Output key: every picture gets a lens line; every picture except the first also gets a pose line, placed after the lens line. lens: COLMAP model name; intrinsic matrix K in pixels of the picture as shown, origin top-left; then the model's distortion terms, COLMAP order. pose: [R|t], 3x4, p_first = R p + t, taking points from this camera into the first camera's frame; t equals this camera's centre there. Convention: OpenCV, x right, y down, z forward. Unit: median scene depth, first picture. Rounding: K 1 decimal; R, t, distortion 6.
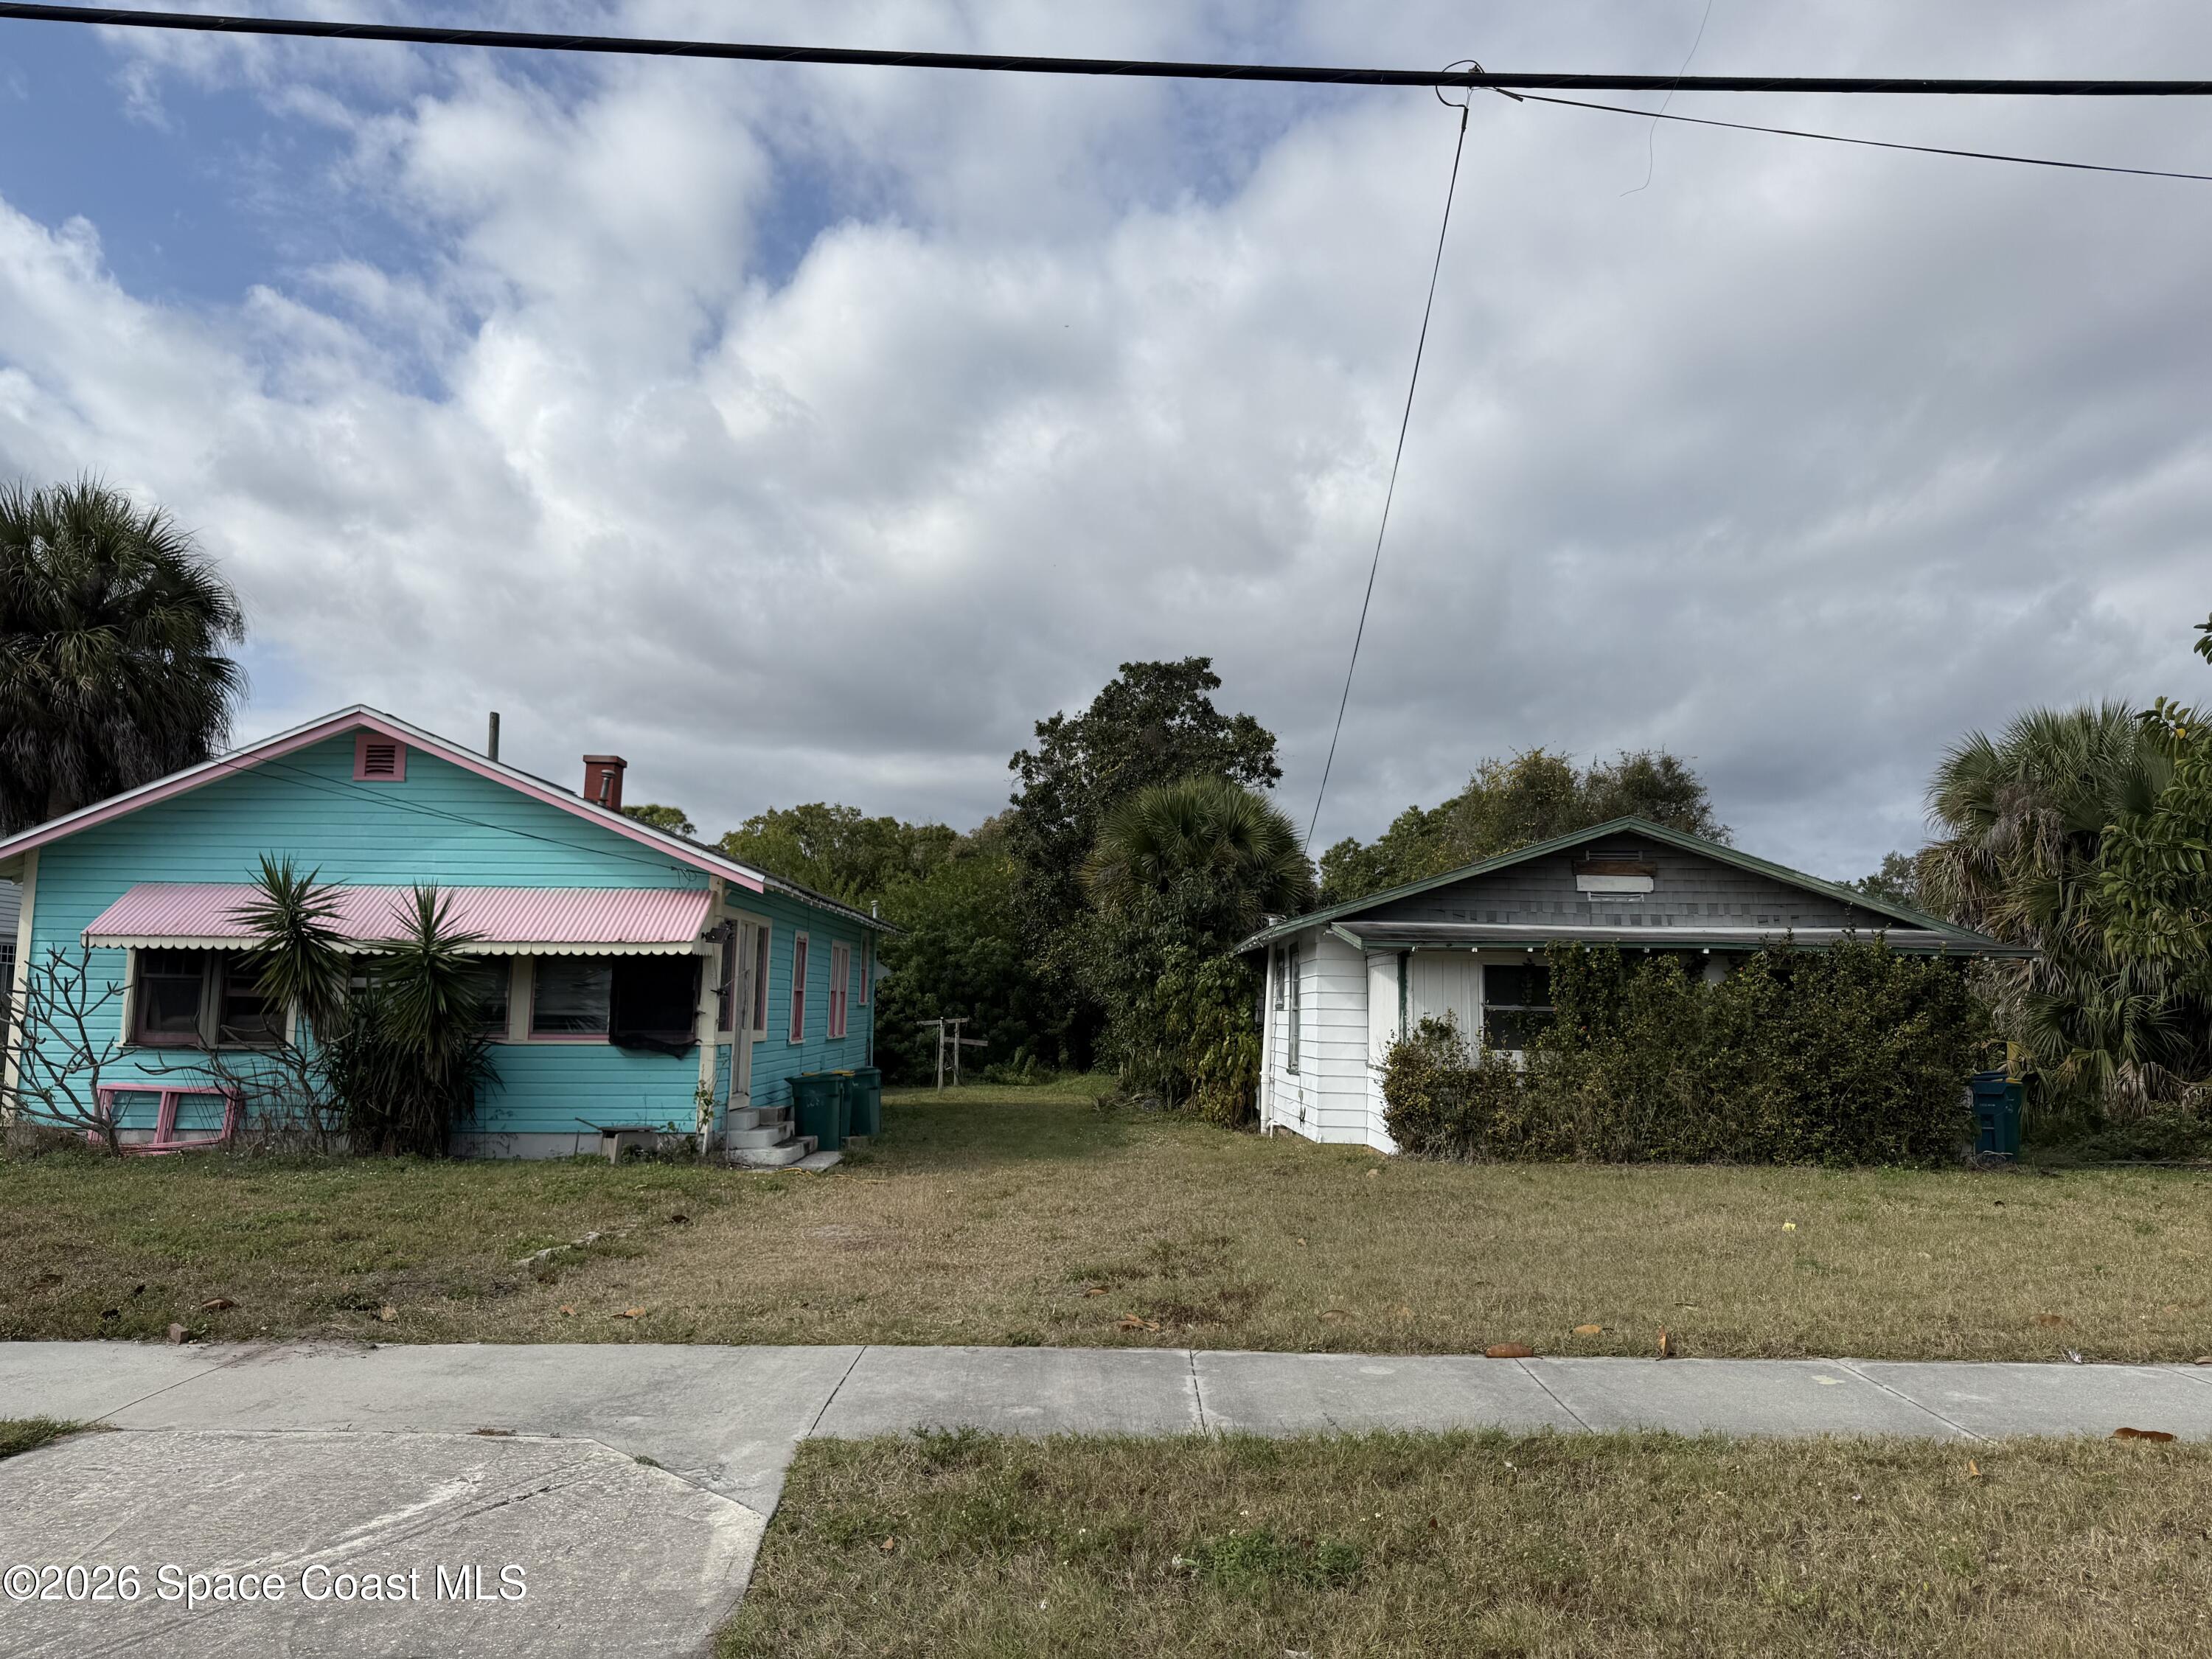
lens RADIAL K [[1540.7, 0, 1103.5], [0, 1540.7, 834.1], [0, 0, 1]] dist [0.093935, -0.124345]
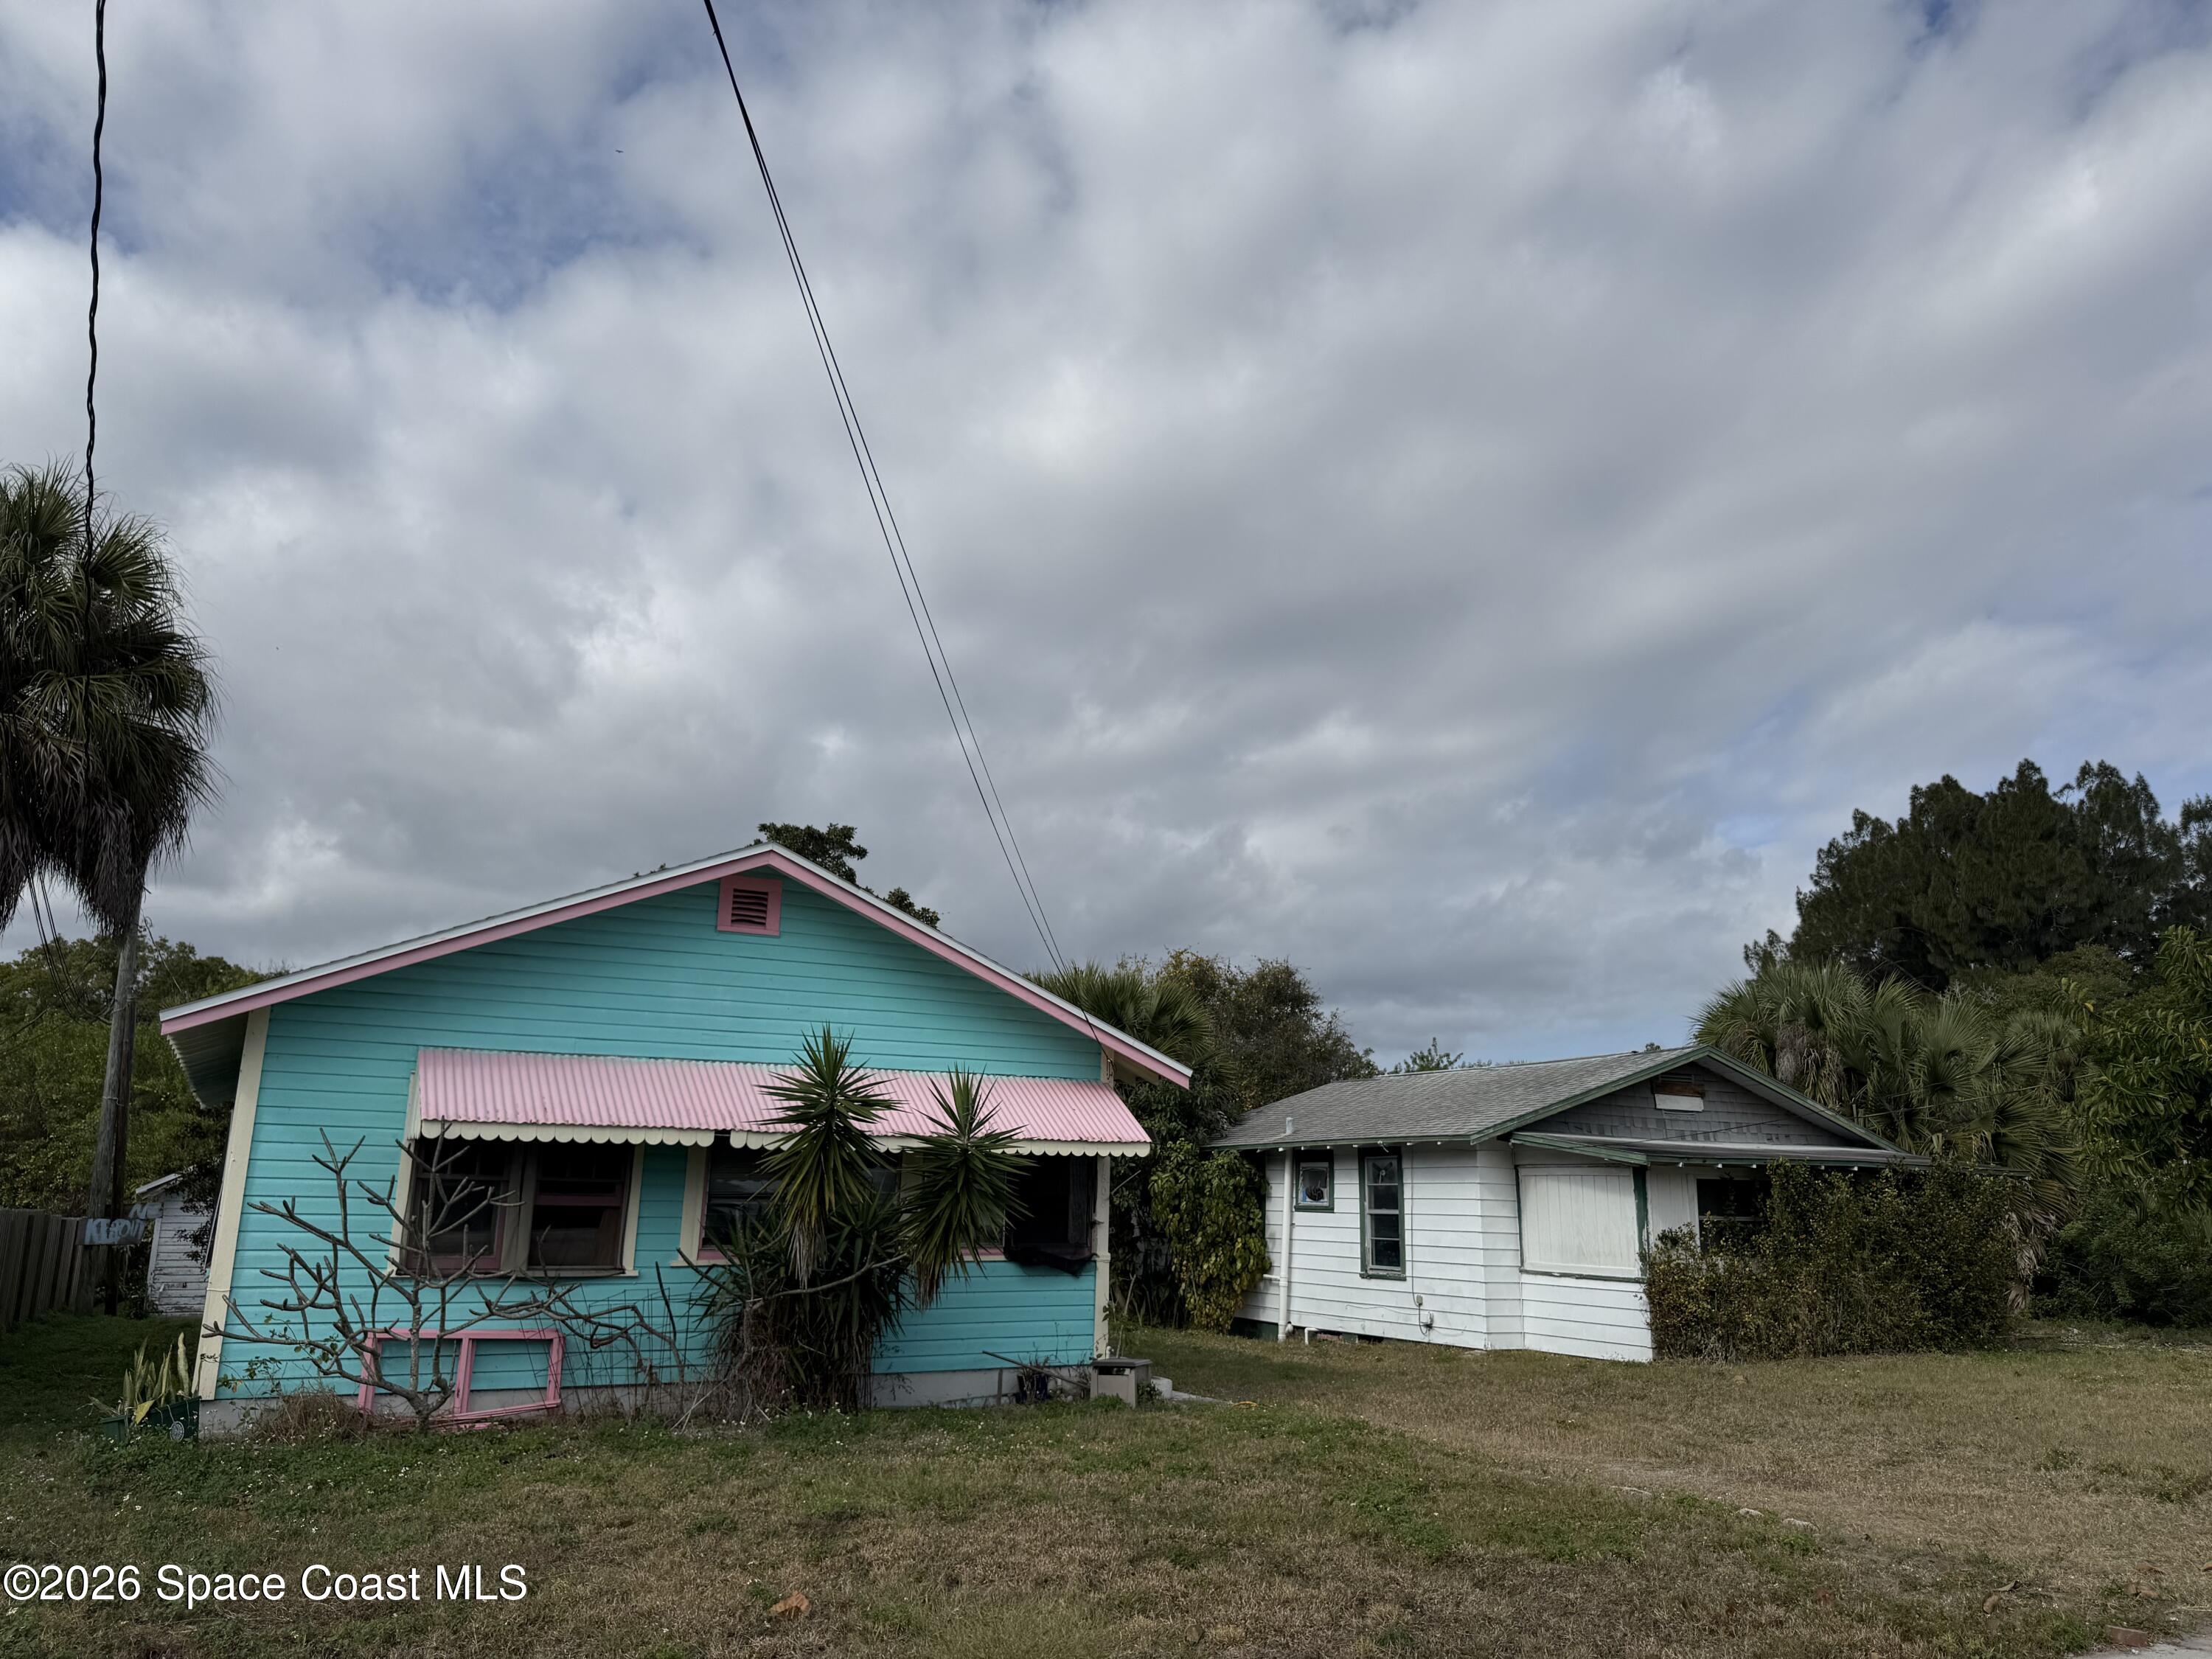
lens RADIAL K [[1559.1, 0, 1111.7], [0, 1559.1, 822.7], [0, 0, 1]] dist [0.086820, -0.134206]
pose [[0.881514, 0.112519, 0.458554, -0.673410], [-0.058918, 0.989812, -0.129616, 0.003704], [-0.468467, 0.087242, 0.879163, 0.182760]]
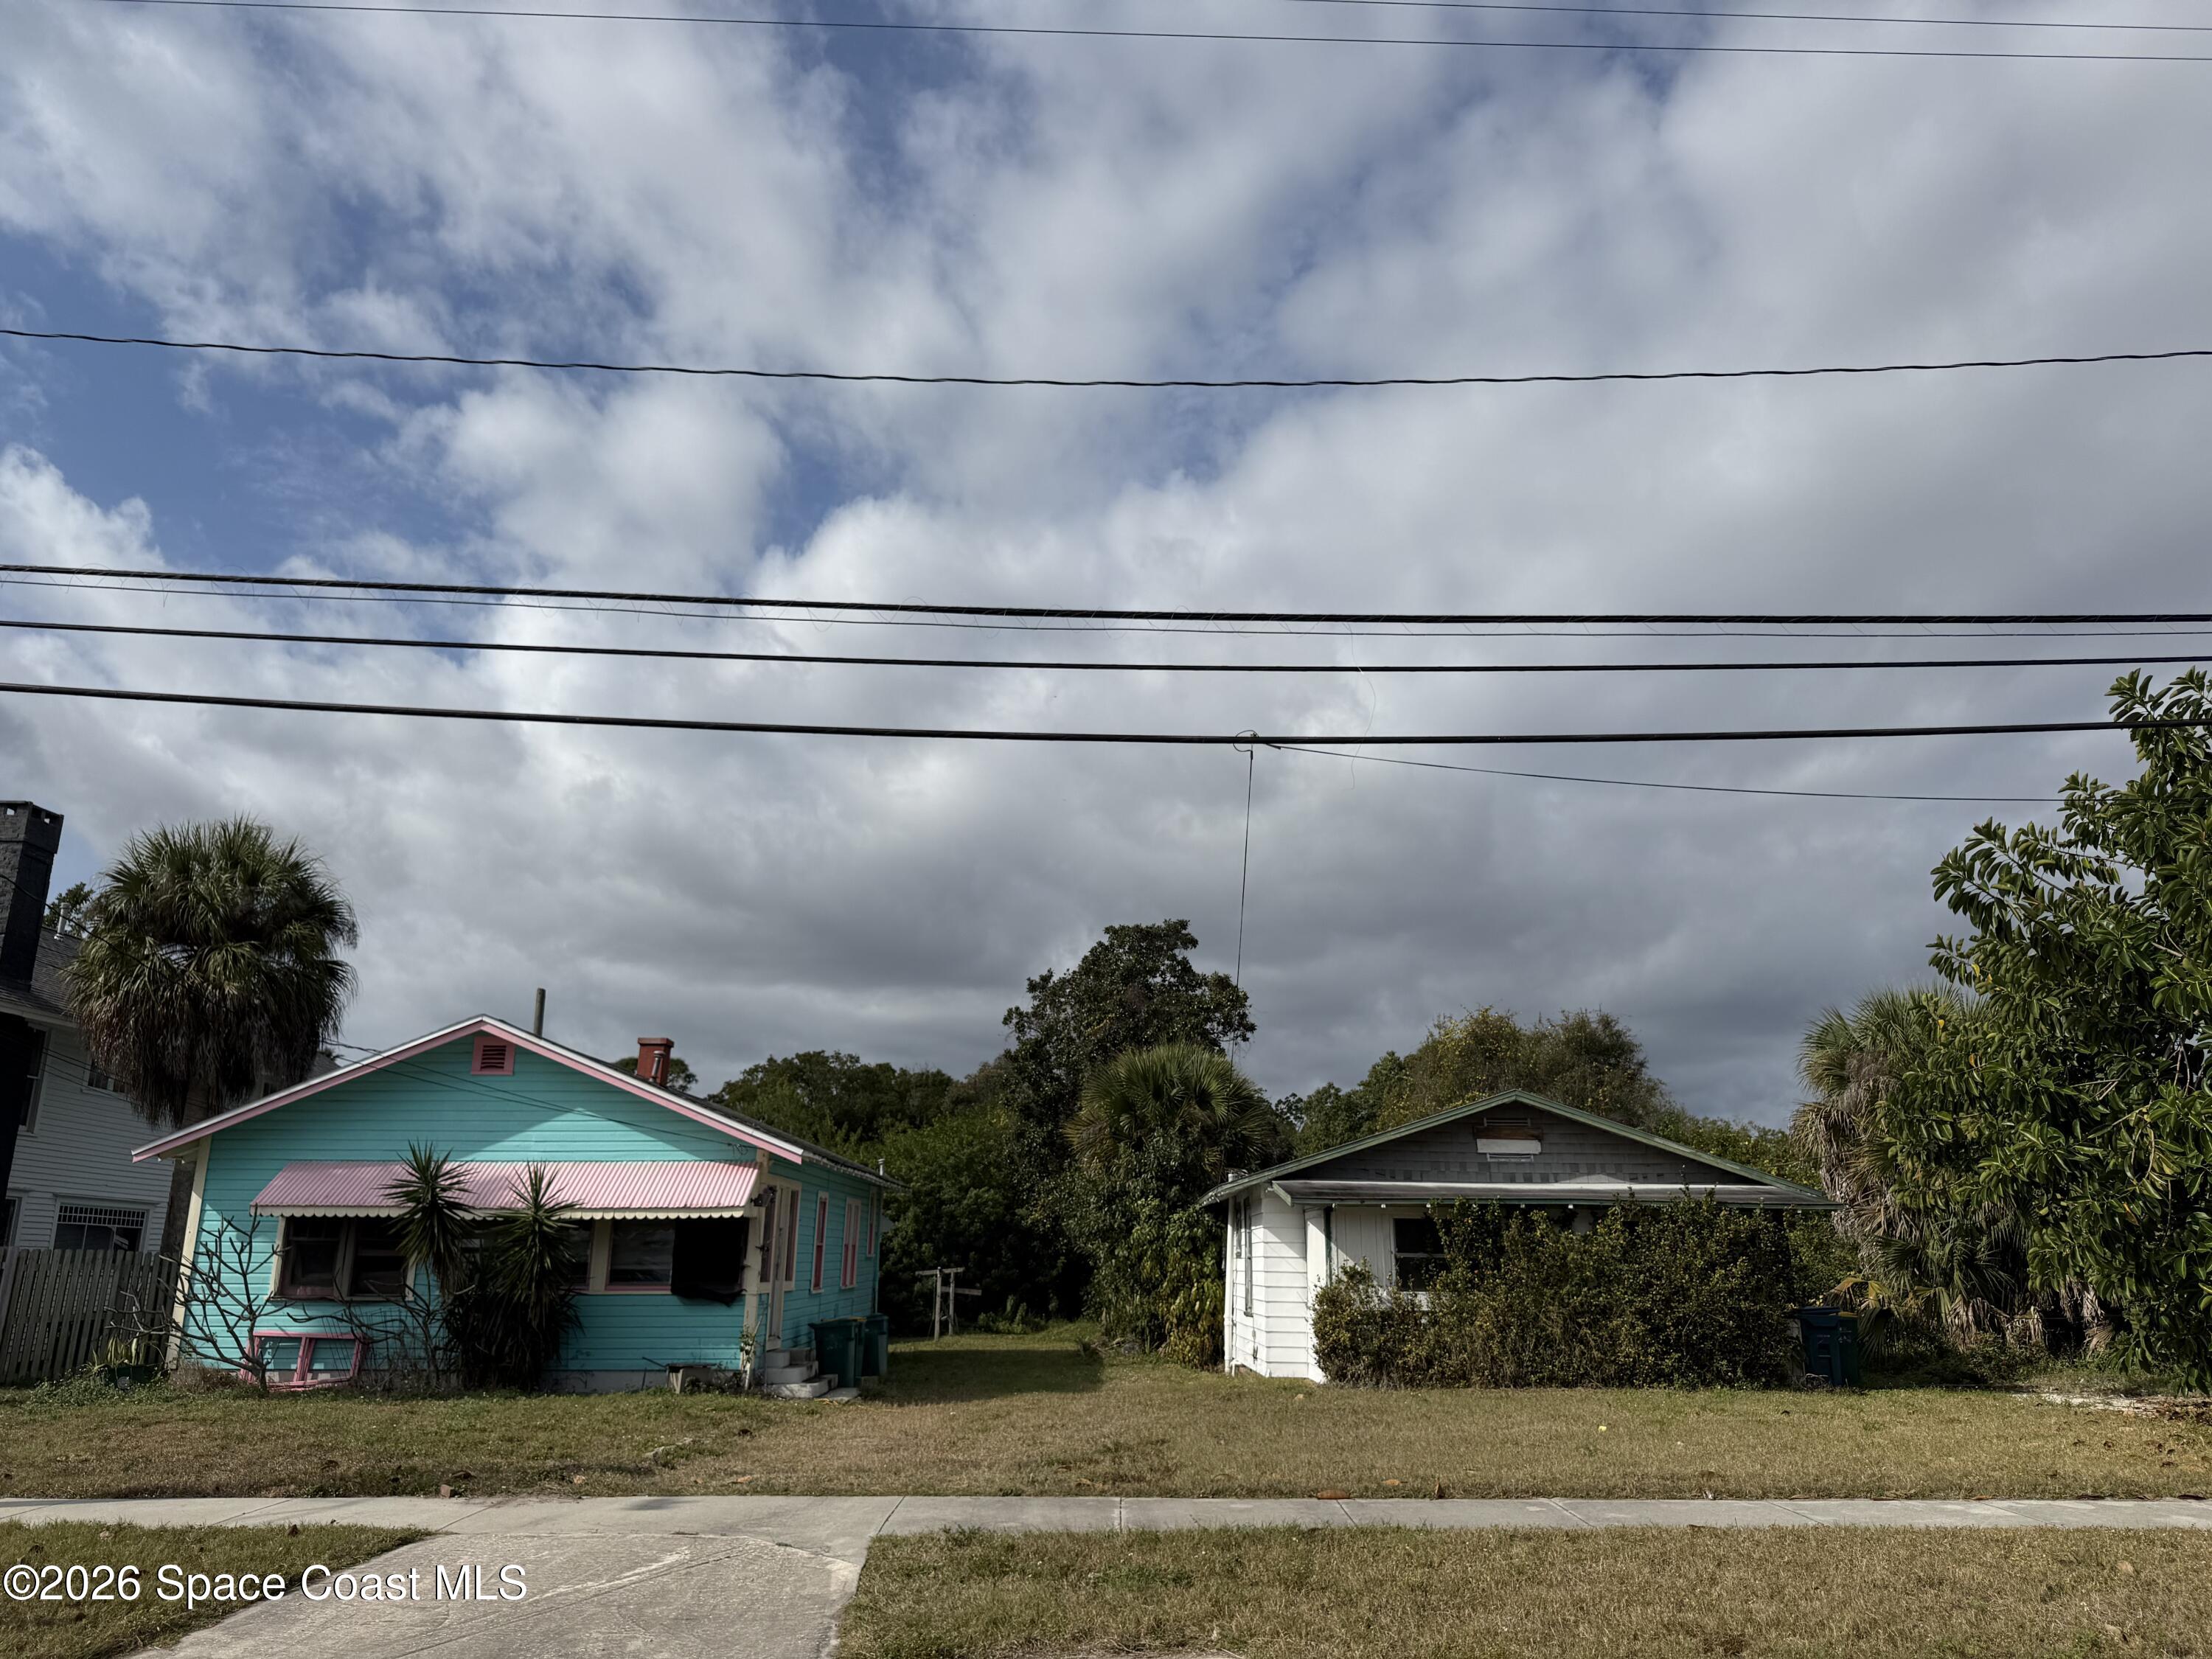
lens RADIAL K [[1552.3, 0, 1106.0], [0, 1552.3, 829.5], [0, 0, 1]] dist [0.106197, -0.184409]
pose [[0.999954, -0.007775, 0.005567, 0.016400], [0.008534, 0.988244, -0.152644, -0.031508], [-0.004315, 0.152685, 0.988266, -0.257086]]
